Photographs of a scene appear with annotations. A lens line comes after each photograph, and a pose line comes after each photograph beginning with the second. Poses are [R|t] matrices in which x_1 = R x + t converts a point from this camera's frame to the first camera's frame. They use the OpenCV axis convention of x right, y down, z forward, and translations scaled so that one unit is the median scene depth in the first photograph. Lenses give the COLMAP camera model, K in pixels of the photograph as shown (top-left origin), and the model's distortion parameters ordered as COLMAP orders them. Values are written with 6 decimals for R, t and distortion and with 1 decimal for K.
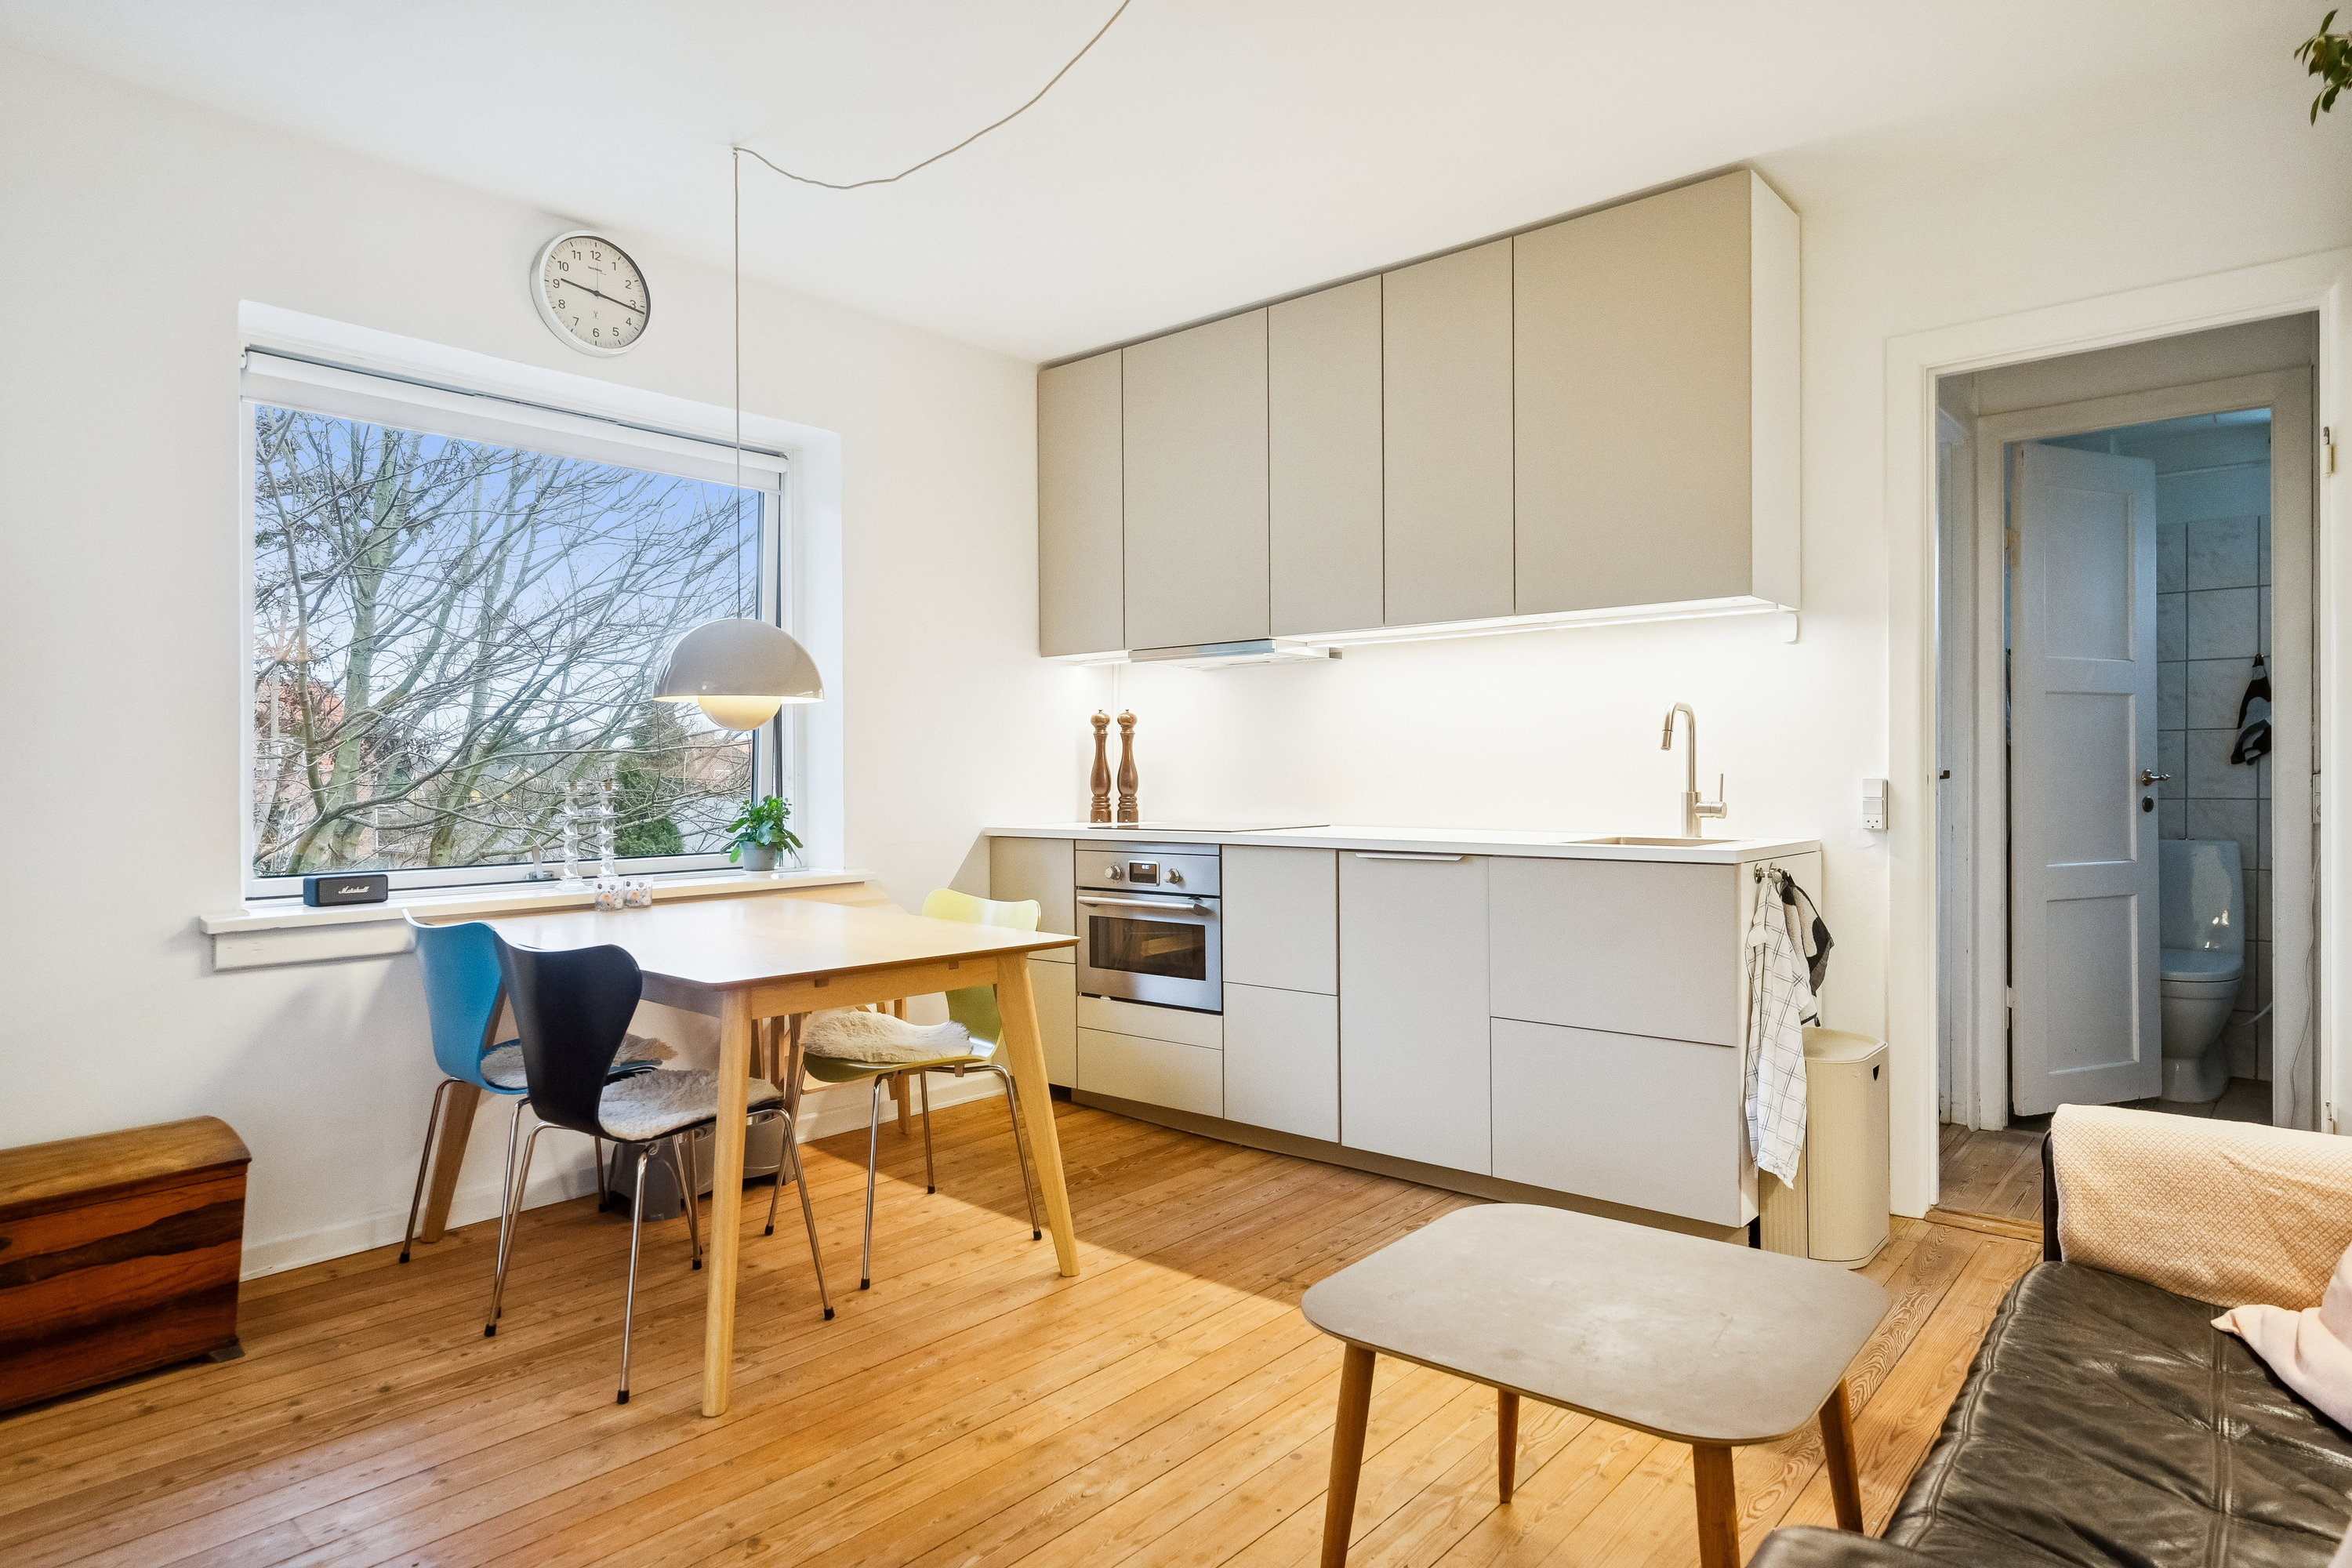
lens RADIAL K [[1346.0, 0, 1184.5], [0, 1346.0, 782.3], [0, 0, 1]] dist [0.000768, 0.001147]
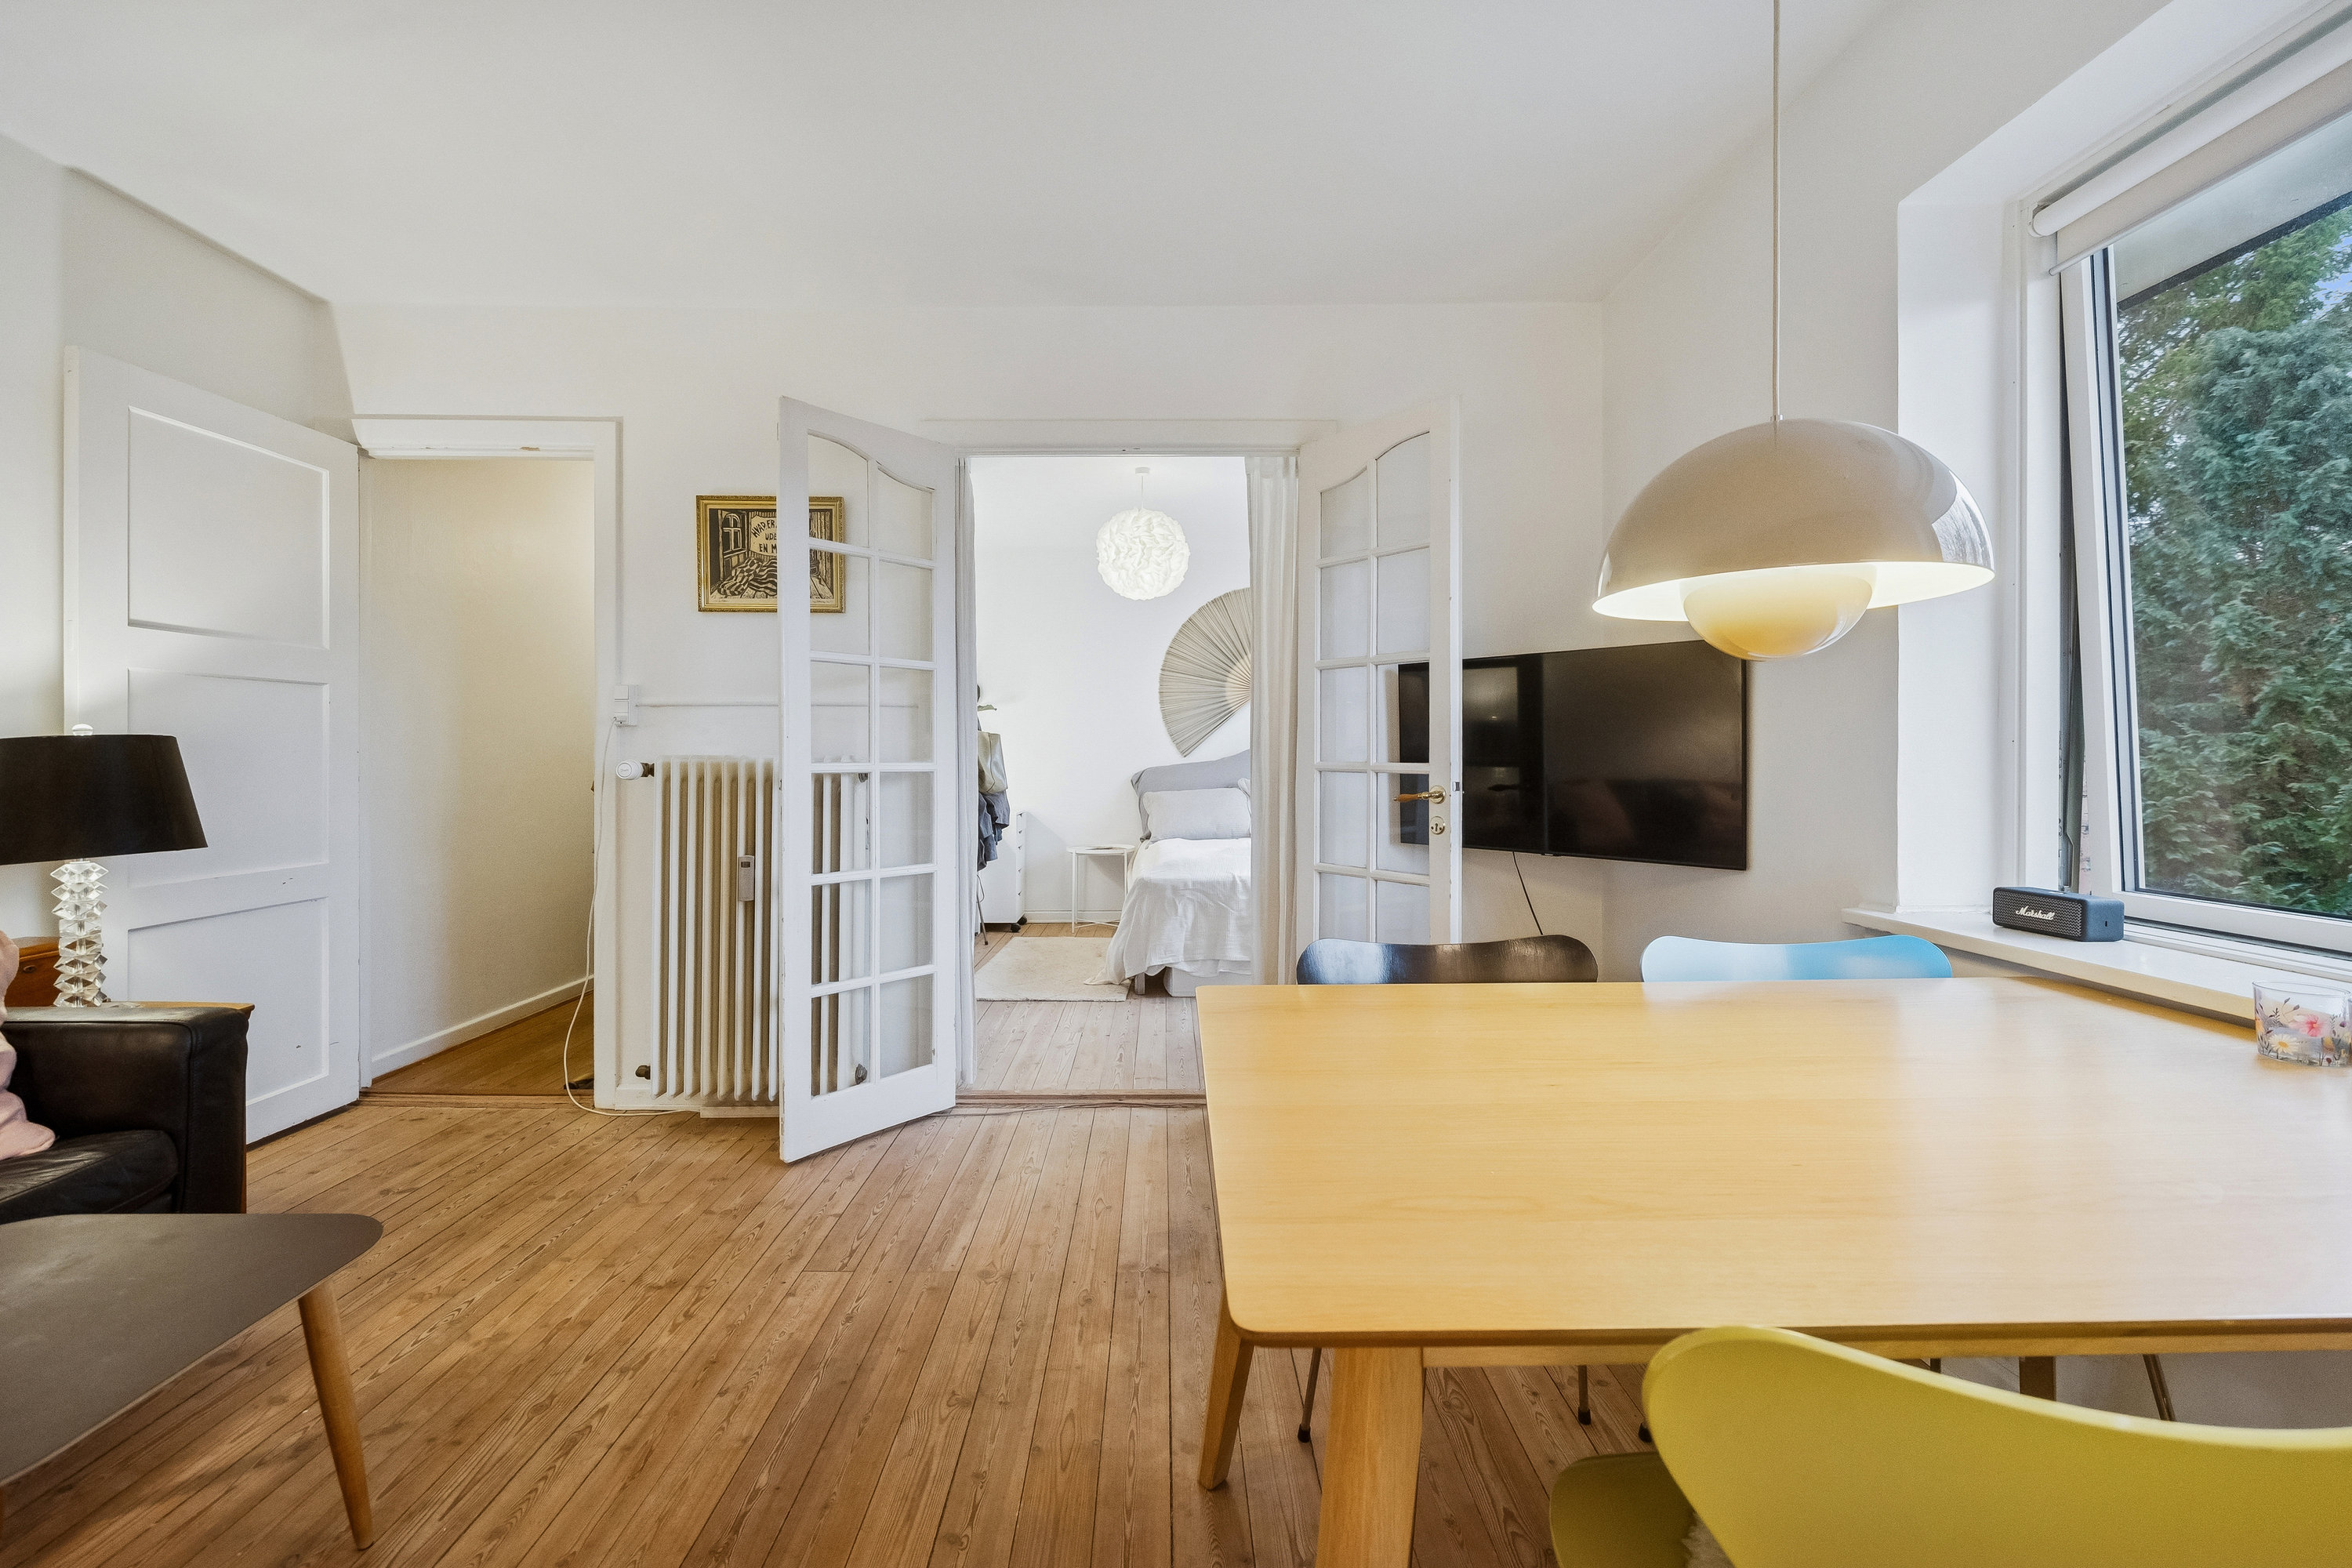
lens RADIAL K [[977.5, 0, 1167.2], [0, 977.5, 758.9], [0, 0, 1]] dist [-0.001251, -0.000196]
pose [[-0.756134, 0.005601, -0.654393, 0.053651], [0.000520, 0.999968, 0.007958, -0.004431], [0.654417, 0.005677, -0.756113, 0.916995]]
